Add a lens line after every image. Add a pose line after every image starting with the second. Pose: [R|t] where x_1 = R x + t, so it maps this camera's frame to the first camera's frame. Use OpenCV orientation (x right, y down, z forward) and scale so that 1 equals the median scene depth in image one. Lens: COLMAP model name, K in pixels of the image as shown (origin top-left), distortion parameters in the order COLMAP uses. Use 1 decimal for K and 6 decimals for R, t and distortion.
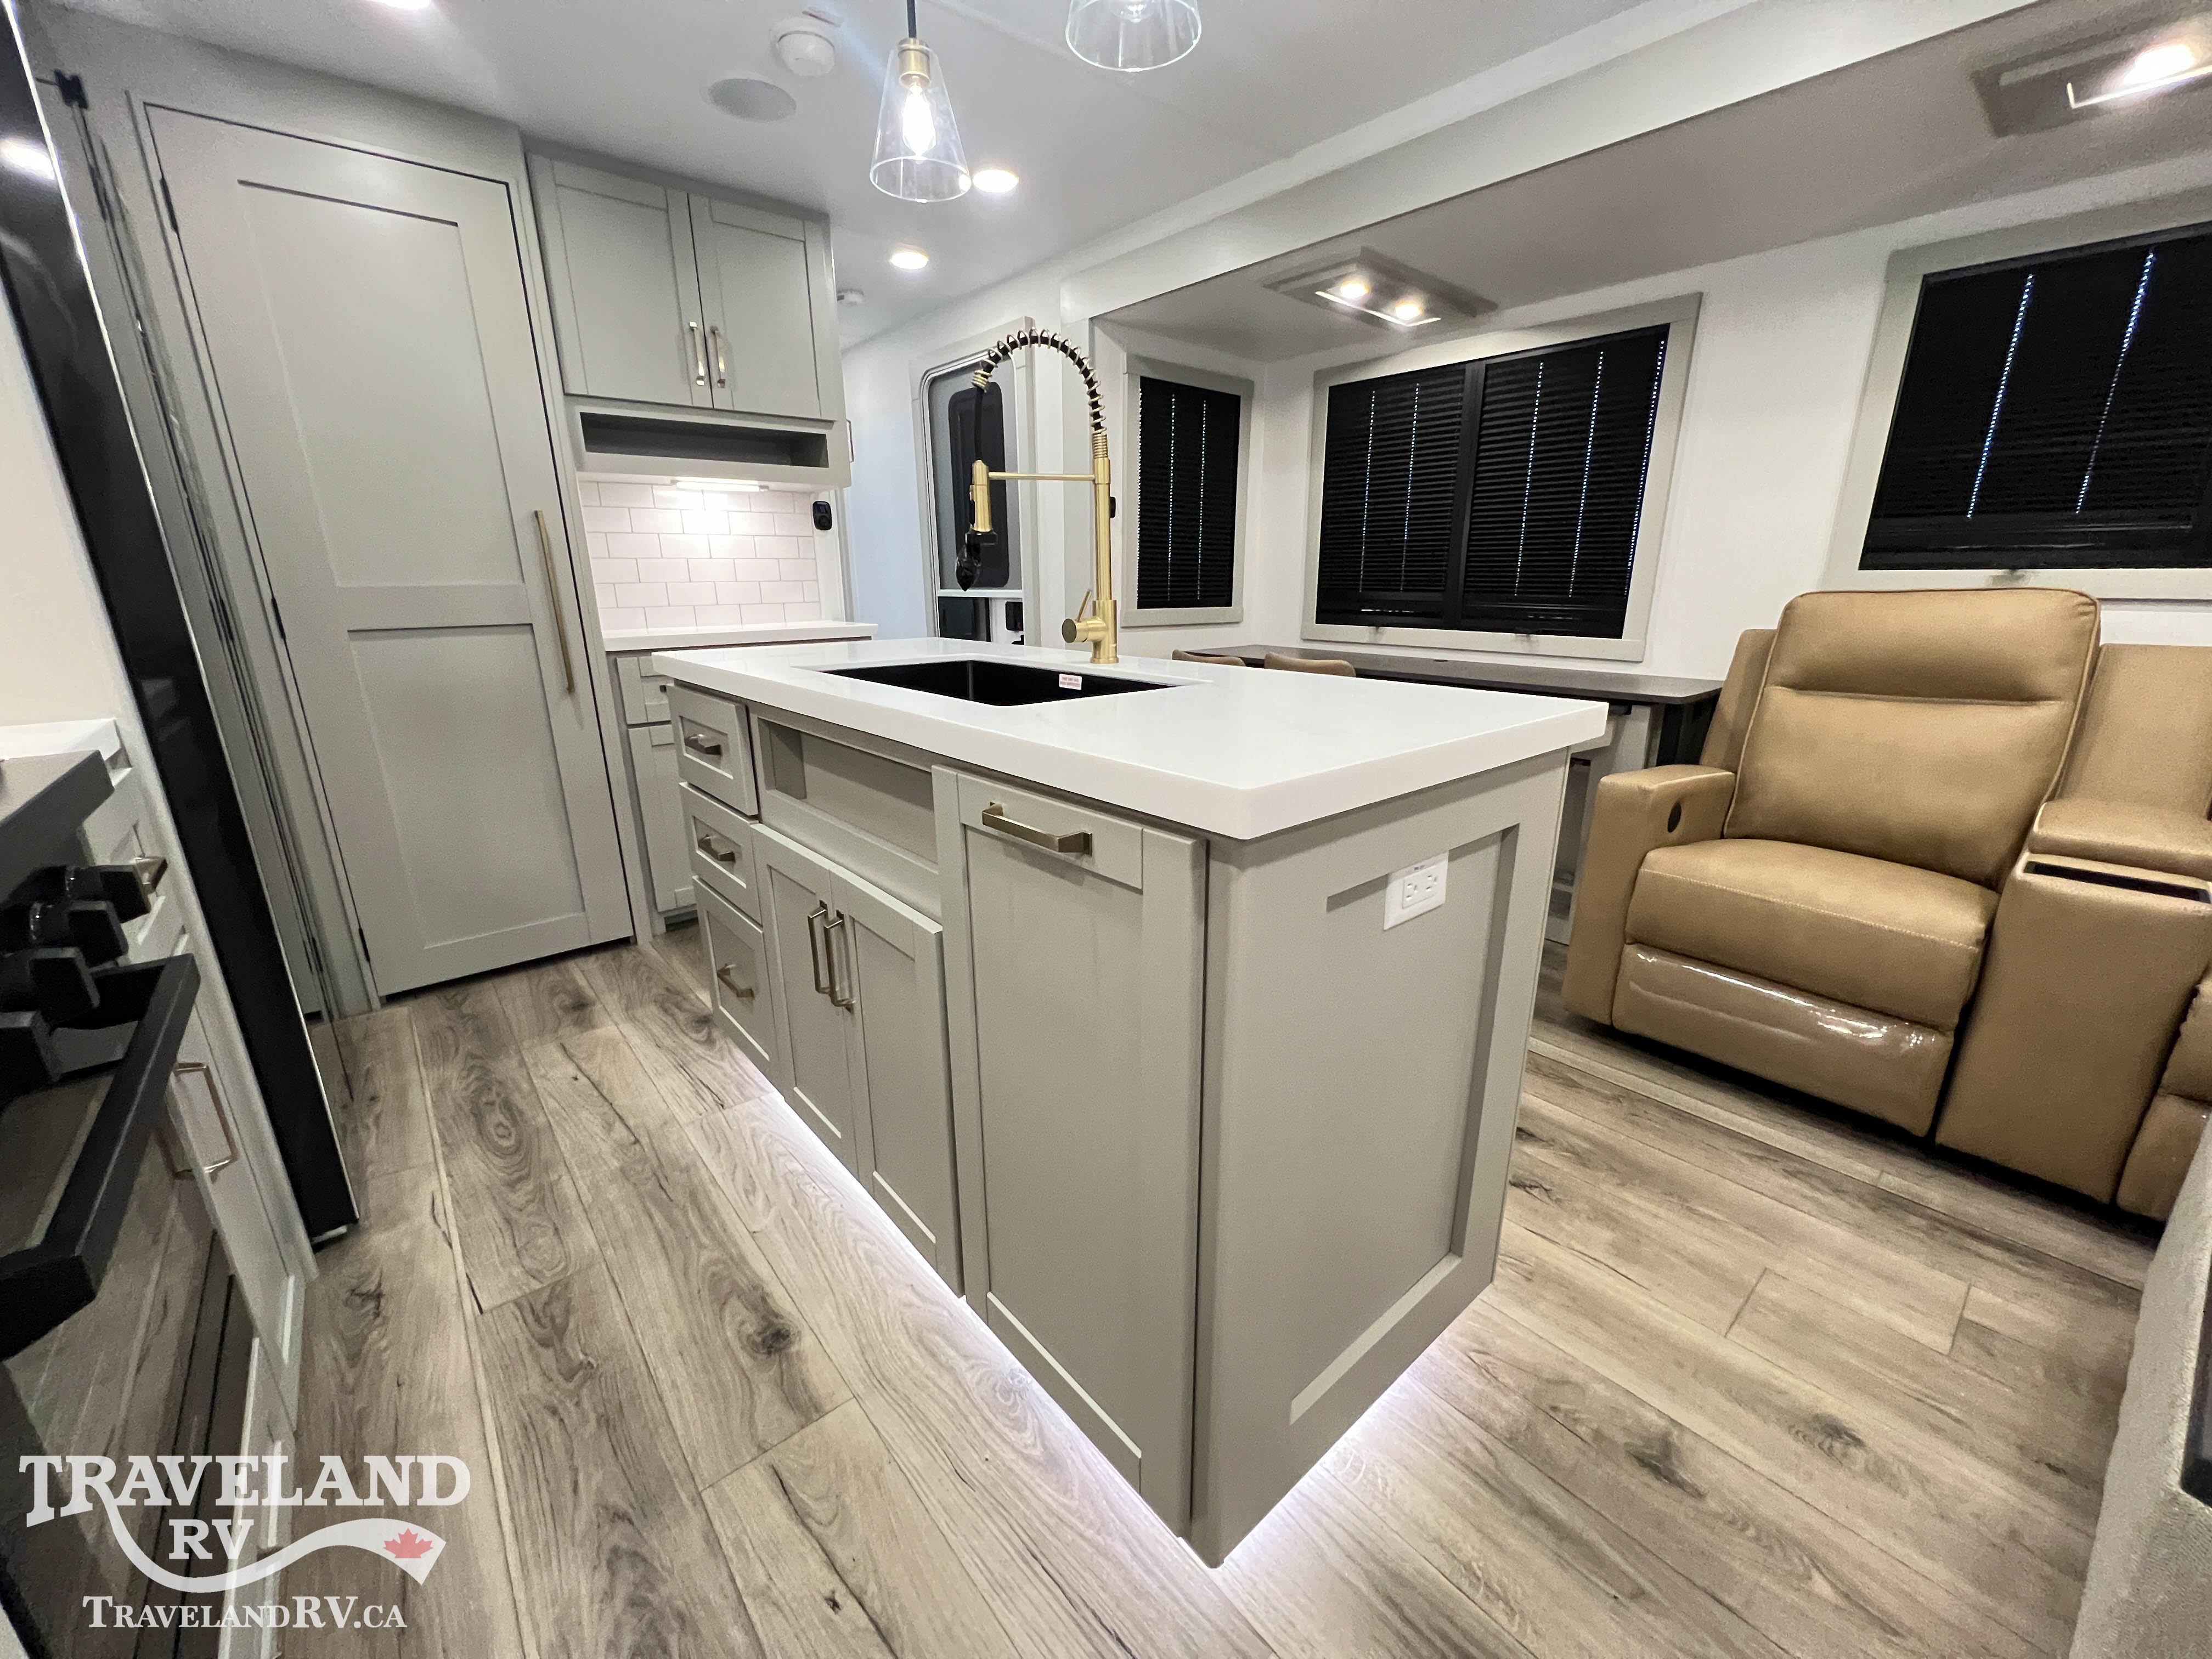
lens RADIAL K [[883.2, 0, 1100.4], [0, 883.2, 827.8], [0, 0, 1]] dist [-0.001597, 0.001242]
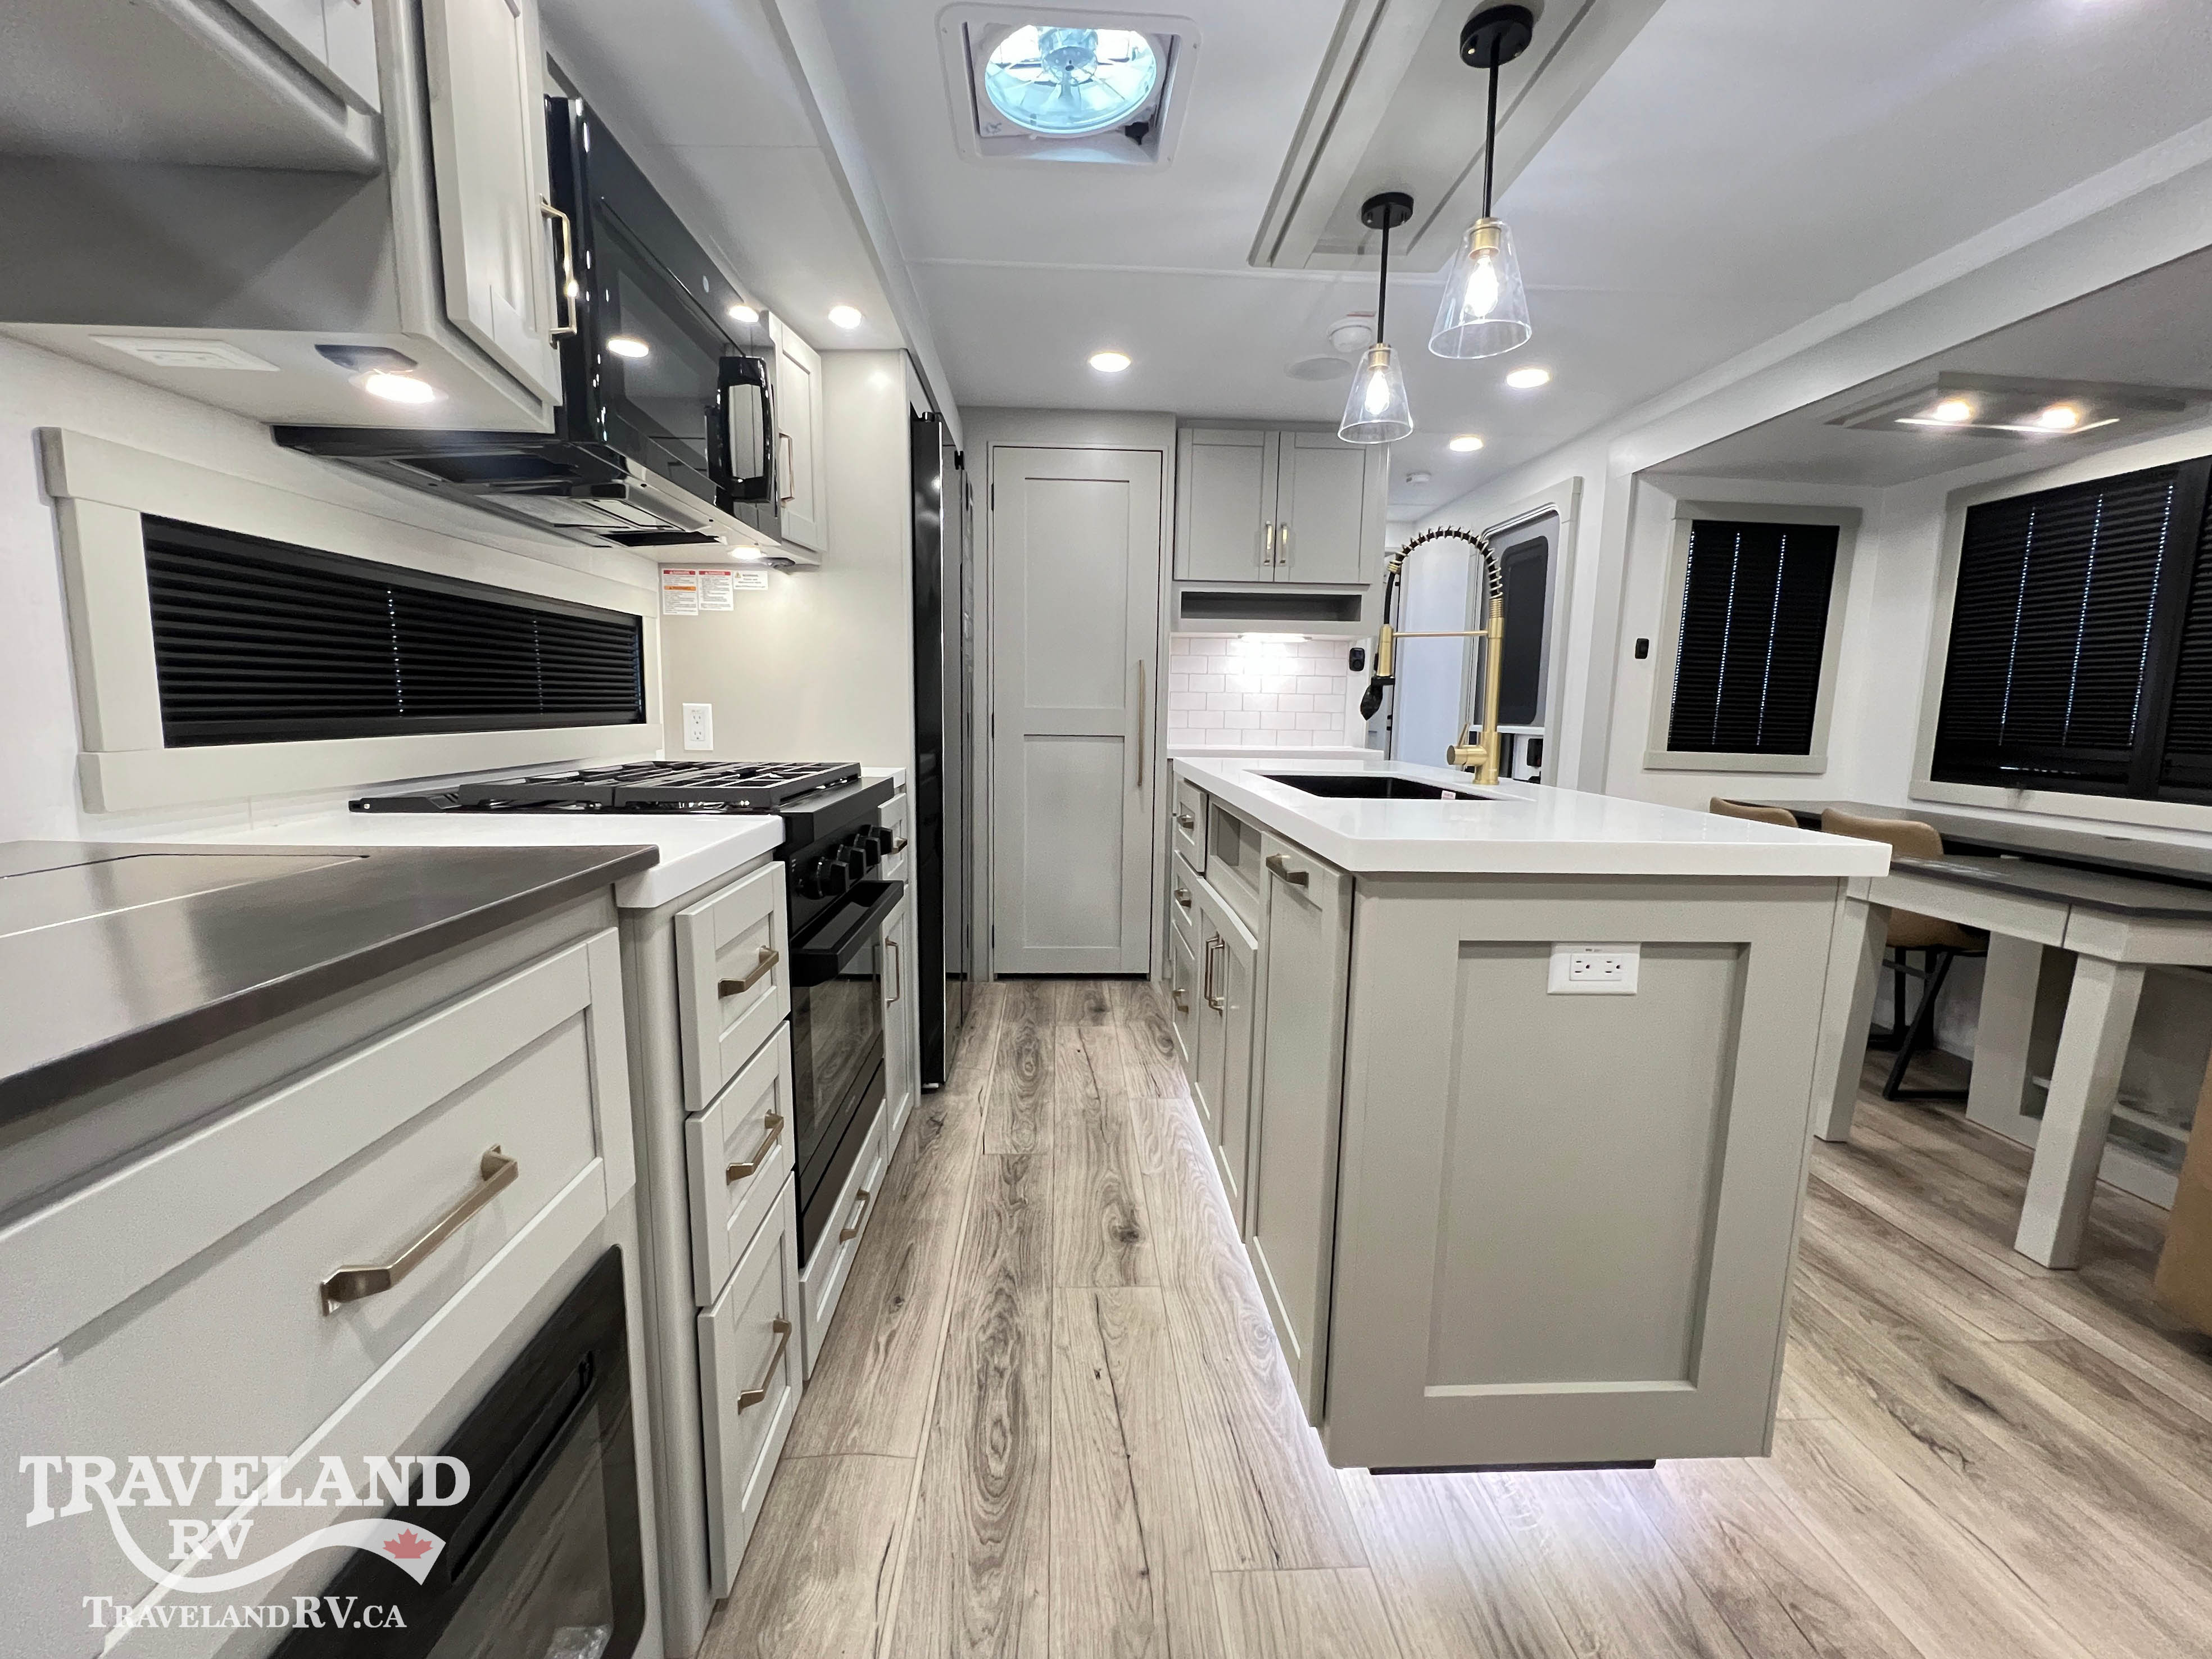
lens RADIAL K [[883.2, 0, 1092.2], [0, 883.2, 830.2], [0, 0, 1]] dist [-0.001597, 0.001242]
pose [[0.791146, 0.105769, -0.602412, 0.272470], [-0.191498, 0.978249, -0.079736, 0.057799], [0.580875, 0.178443, 0.794192, -0.194174]]
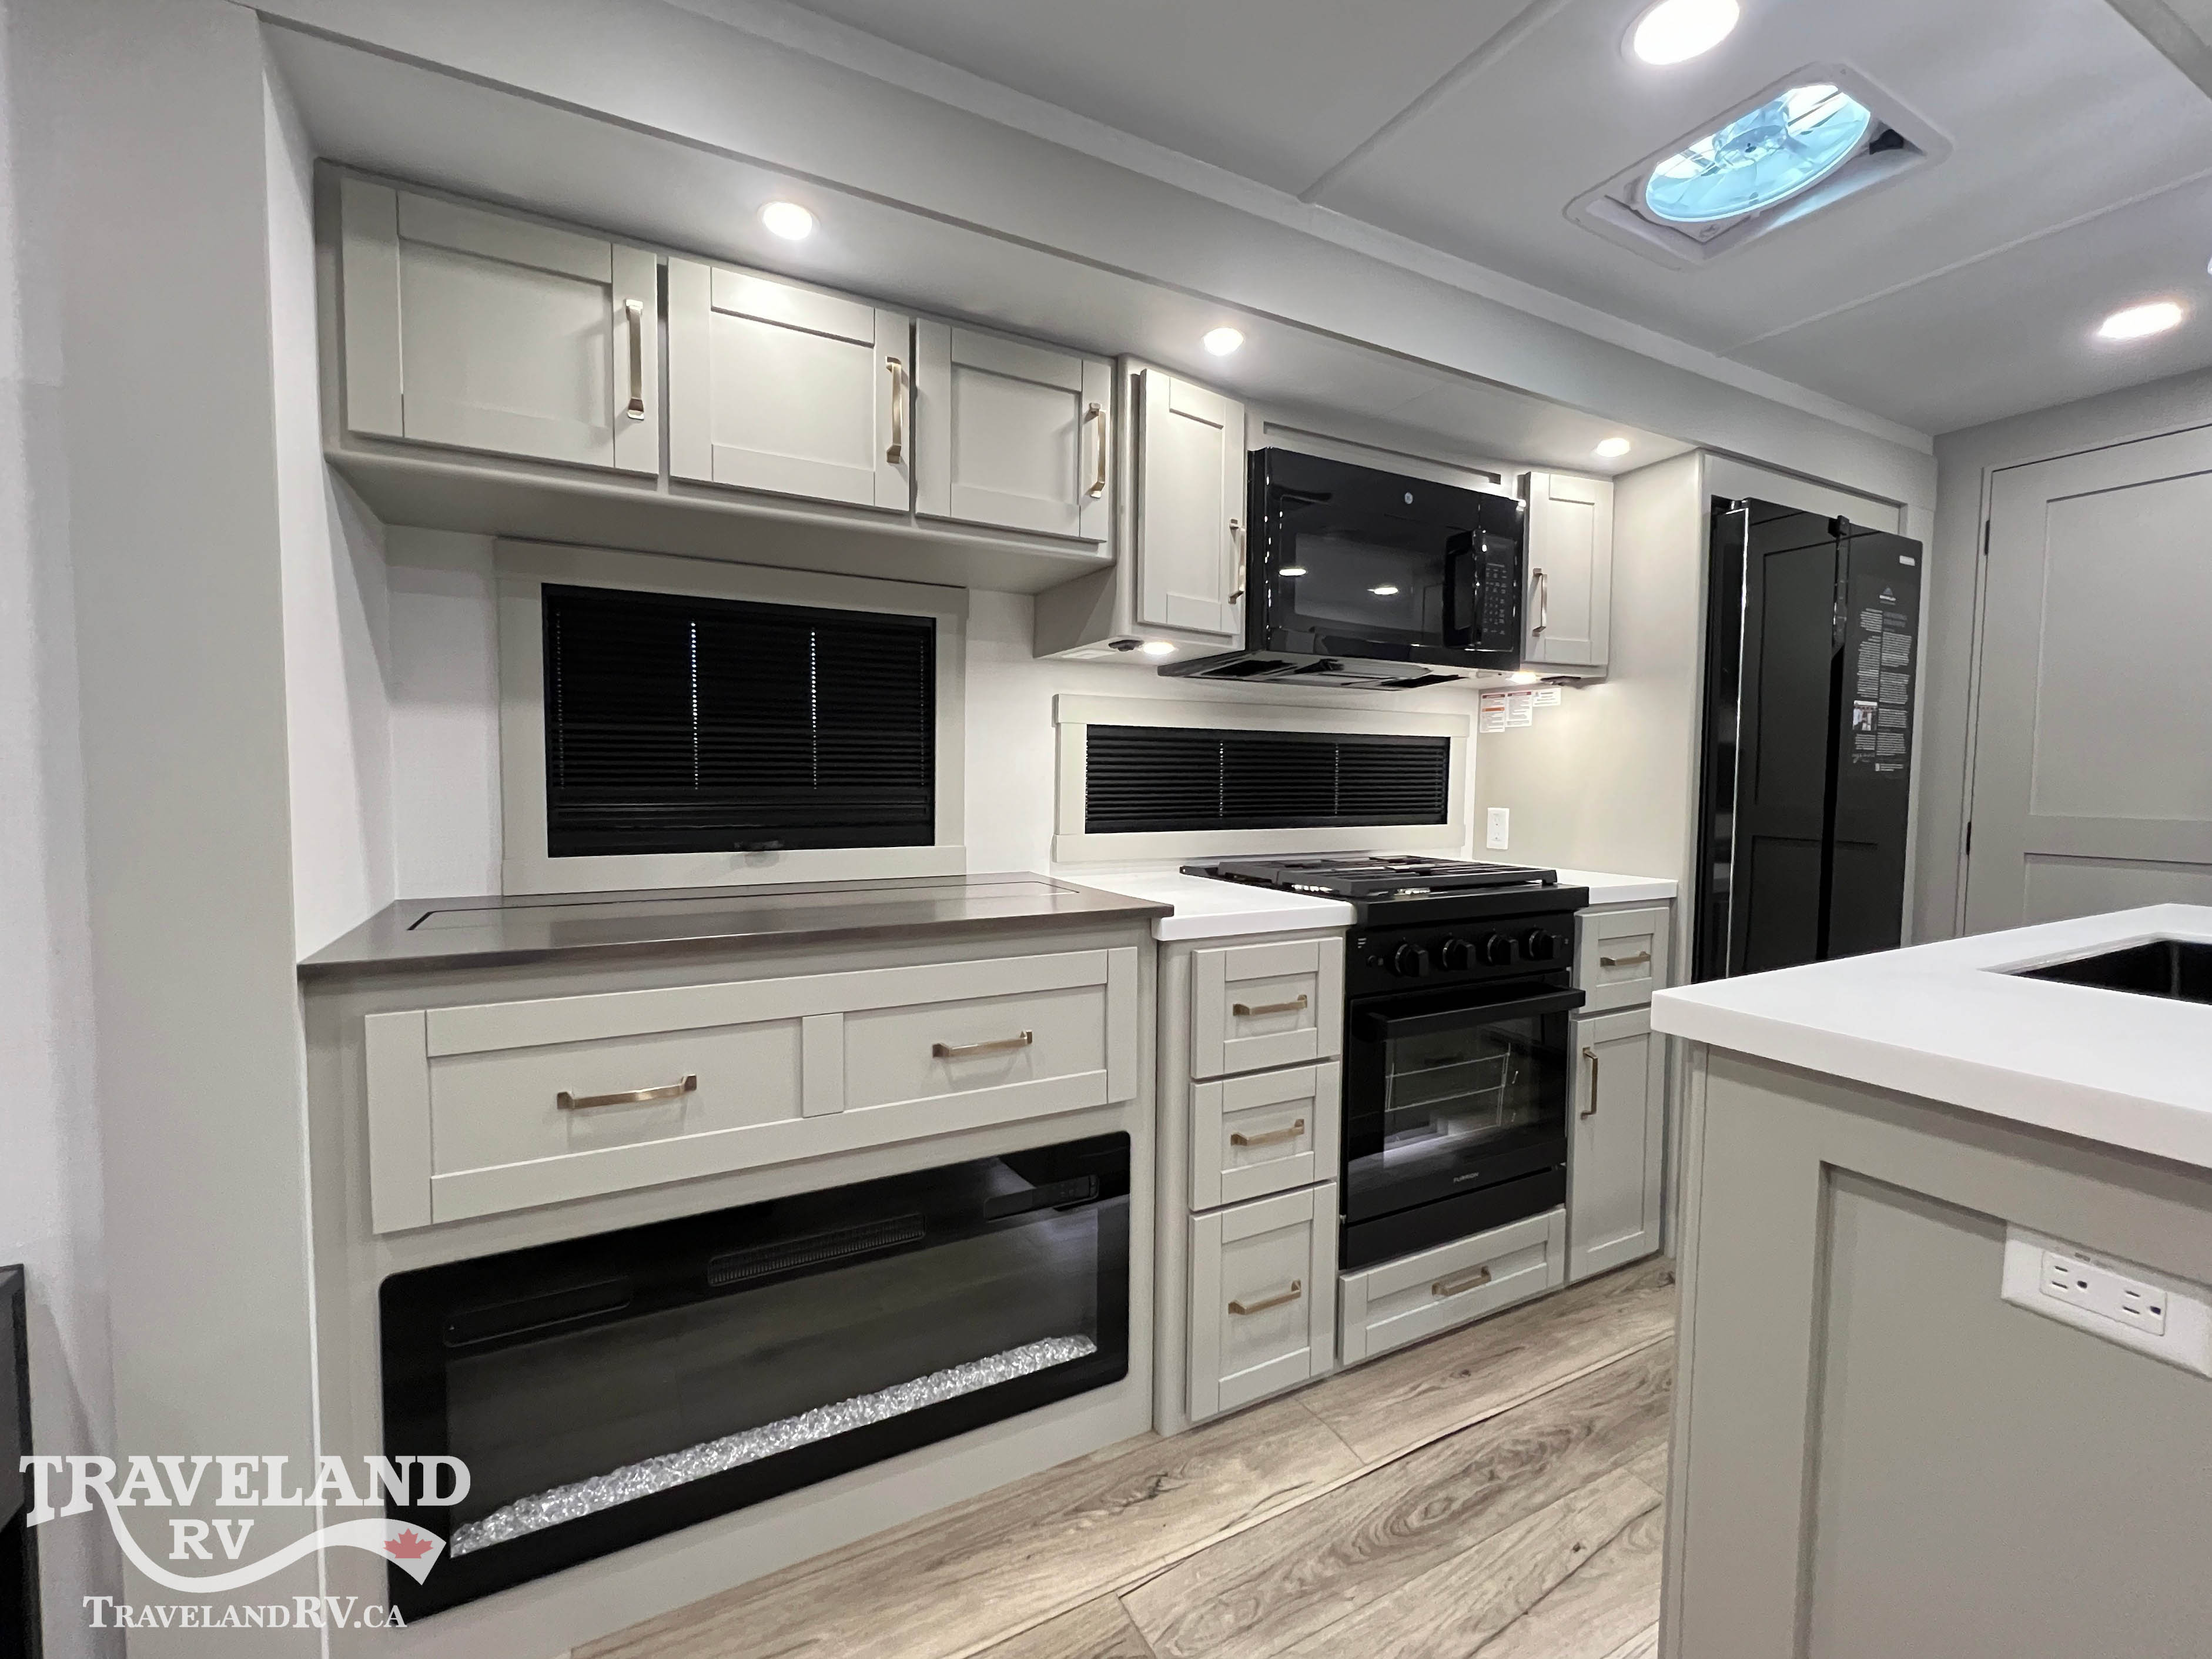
lens RADIAL K [[943.9, 0, 1103.1], [0, 943.9, 827.4], [0, 0, 1]] dist [-0.001244, 0.000487]
pose [[-0.206396, 0.062544, -0.976468, 0.673190], [-0.278358, 0.952967, 0.119876, -0.087190], [0.938039, 0.296549, -0.179279, 0.135936]]
